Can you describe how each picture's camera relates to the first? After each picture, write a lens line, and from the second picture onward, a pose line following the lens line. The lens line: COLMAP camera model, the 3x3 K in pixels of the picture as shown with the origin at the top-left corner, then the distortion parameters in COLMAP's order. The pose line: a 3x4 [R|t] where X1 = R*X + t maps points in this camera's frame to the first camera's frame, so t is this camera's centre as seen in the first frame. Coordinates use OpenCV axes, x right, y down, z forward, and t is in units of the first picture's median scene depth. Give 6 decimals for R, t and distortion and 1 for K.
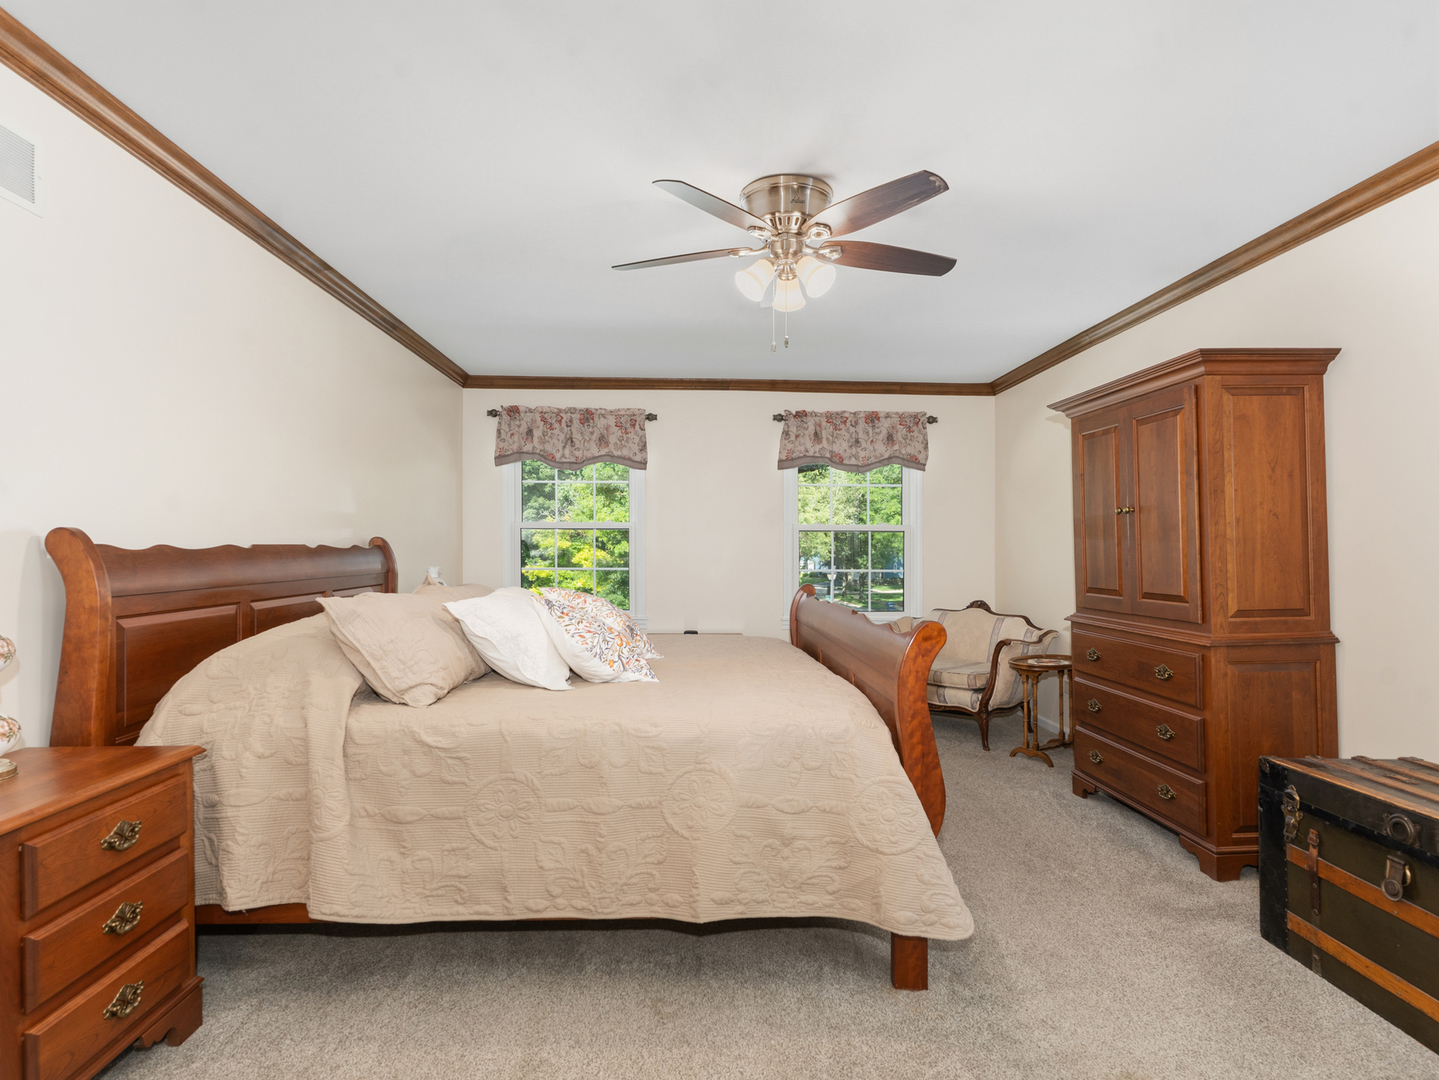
lens RADIAL K [[769.3, 0, 718.1], [0, 769.3, 538.3], [0, 0, 1]] dist [-0.001403, 0.001264]
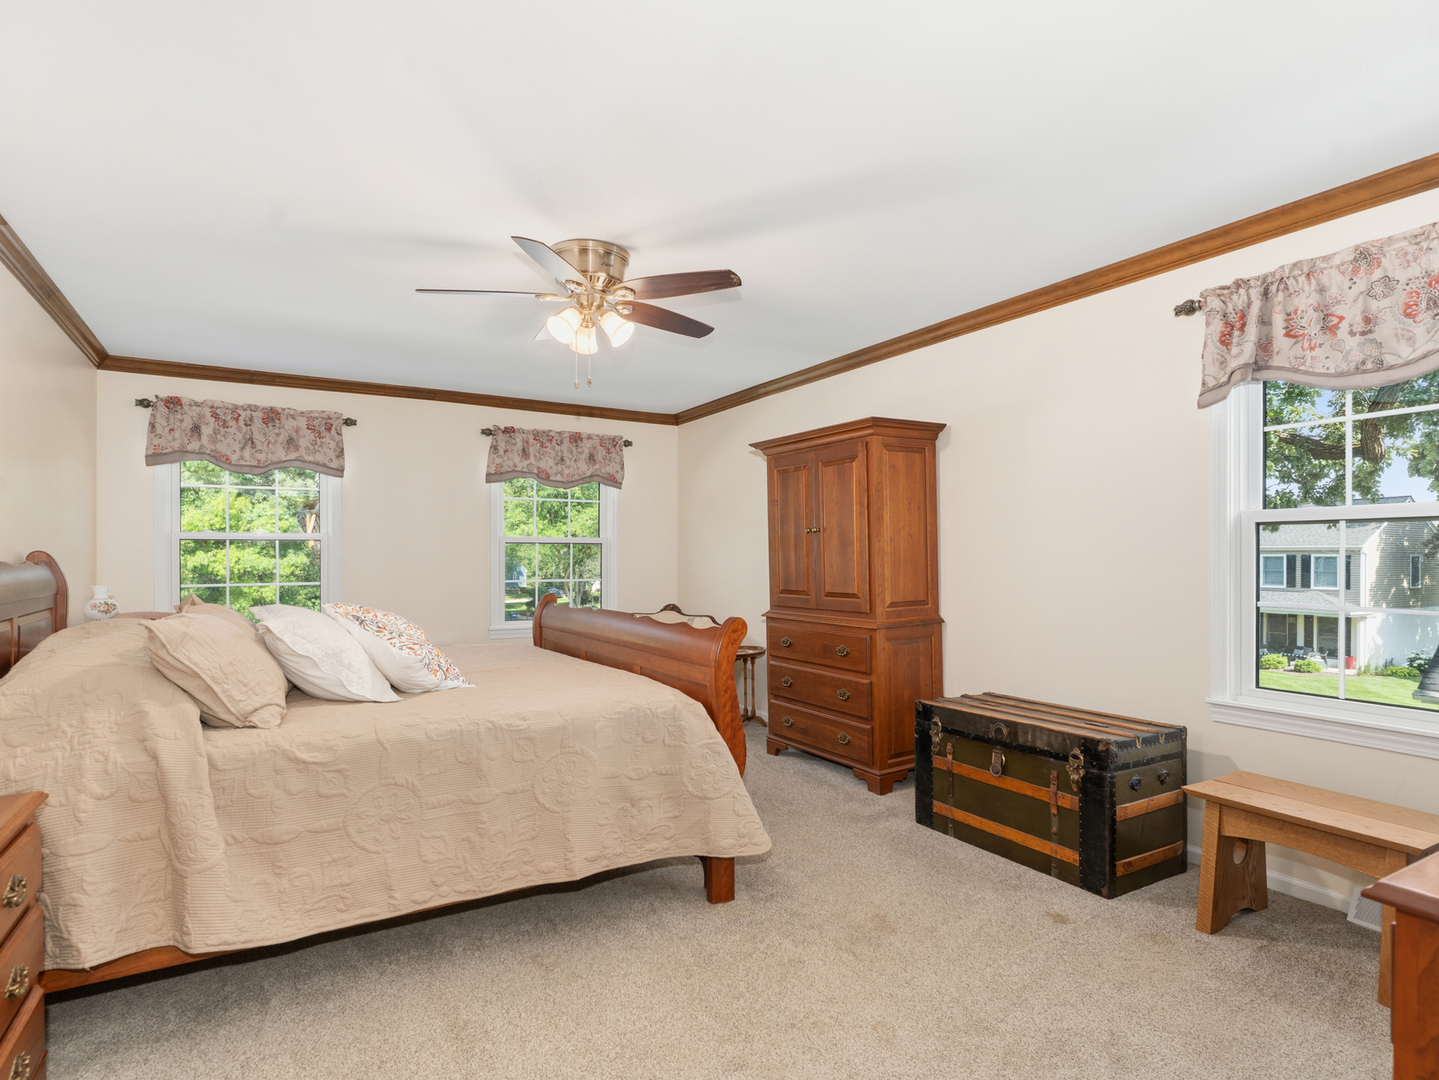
lens RADIAL K [[769.3, 0, 728.9], [0, 769.3, 547.3], [0, 0, 1]] dist [-0.001403, 0.001264]
pose [[0.879135, 0.000541, 0.476572, -0.292937], [-0.000586, 1.000000, -0.000053, -0.008995], [-0.476572, -0.000233, 0.879136, -0.116982]]
